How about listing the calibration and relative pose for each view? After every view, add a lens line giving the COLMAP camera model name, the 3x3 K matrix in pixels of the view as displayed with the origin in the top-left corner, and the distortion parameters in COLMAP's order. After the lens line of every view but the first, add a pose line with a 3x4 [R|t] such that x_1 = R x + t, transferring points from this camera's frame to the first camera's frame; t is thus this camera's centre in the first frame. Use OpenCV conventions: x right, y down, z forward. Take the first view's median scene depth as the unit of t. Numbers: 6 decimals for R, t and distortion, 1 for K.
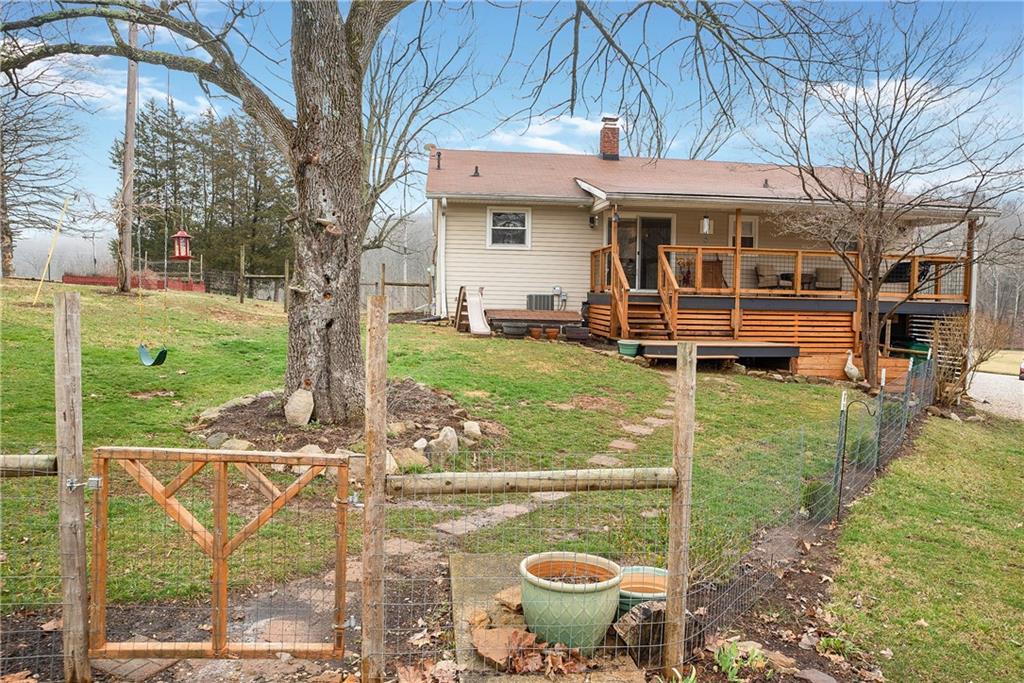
lens RADIAL K [[750.6, 0, 512.0], [0, 750.6, 341.5], [0, 0, 1]] dist [-0.135516, -0.000018]
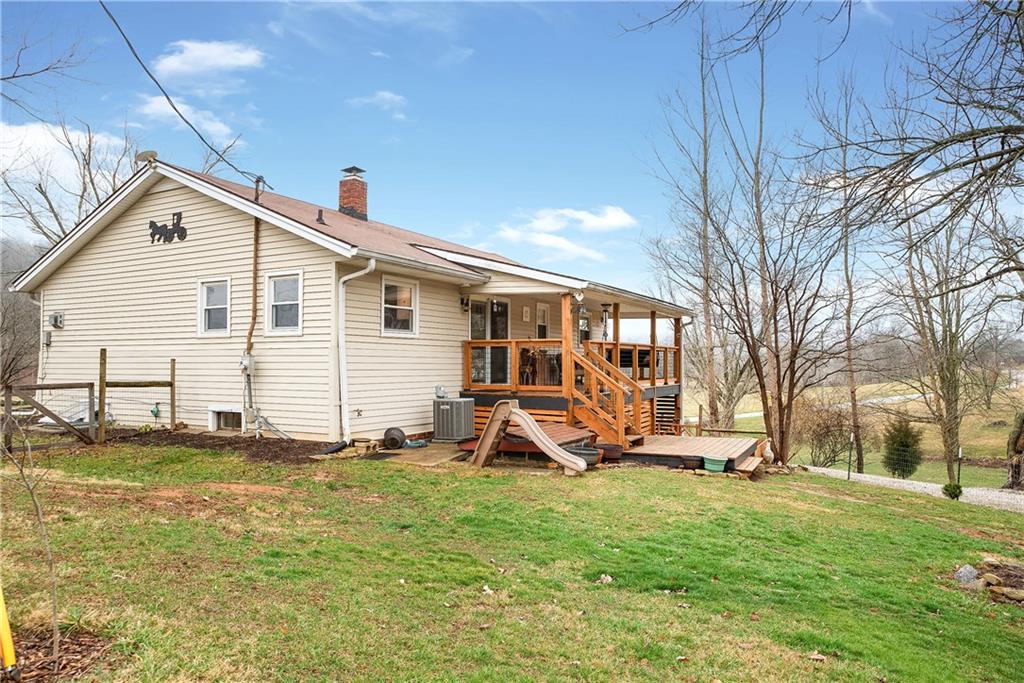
lens RADIAL K [[698.7, 0, 512.0], [0, 698.7, 341.5], [0, 0, 1]] dist [-0.088551, 0.040441]
pose [[0.540395, 0.007291, 0.841380, -0.509485], [0.047705, 0.998088, -0.039289, -0.087451], [-0.840058, 0.061369, 0.539015, 0.550200]]
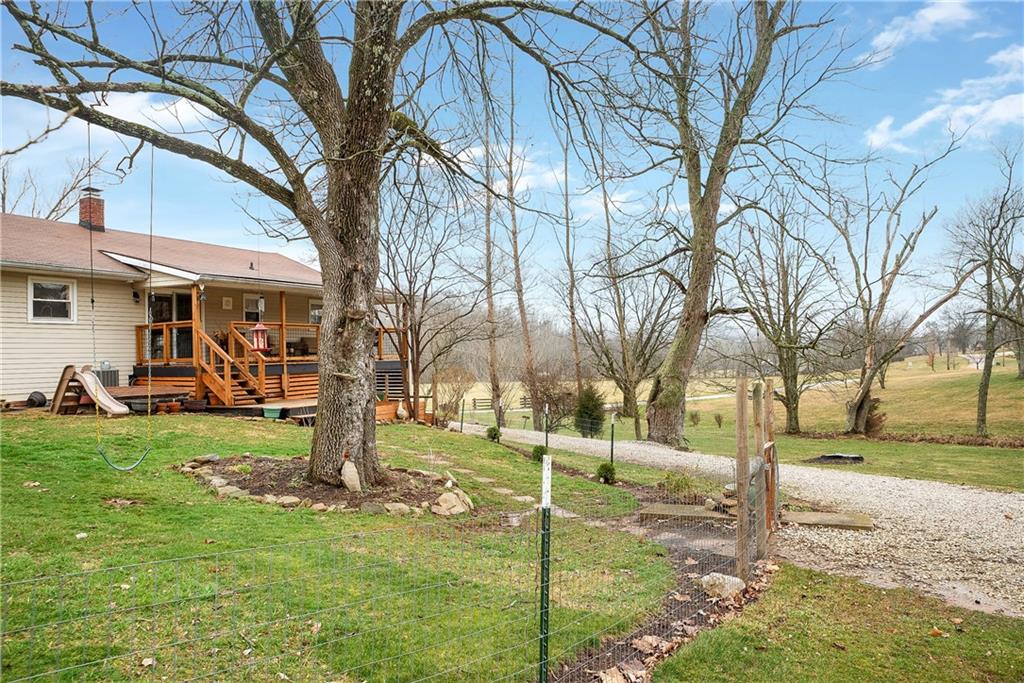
lens RADIAL K [[698.7, 0, 512.0], [0, 698.7, 341.5], [0, 0, 1]] dist [-0.088551, 0.040441]
pose [[0.534112, -0.015210, 0.845277, -0.412268], [0.081271, 0.996131, -0.033429, -0.025834], [-0.841498, 0.086552, 0.533282, 0.072810]]
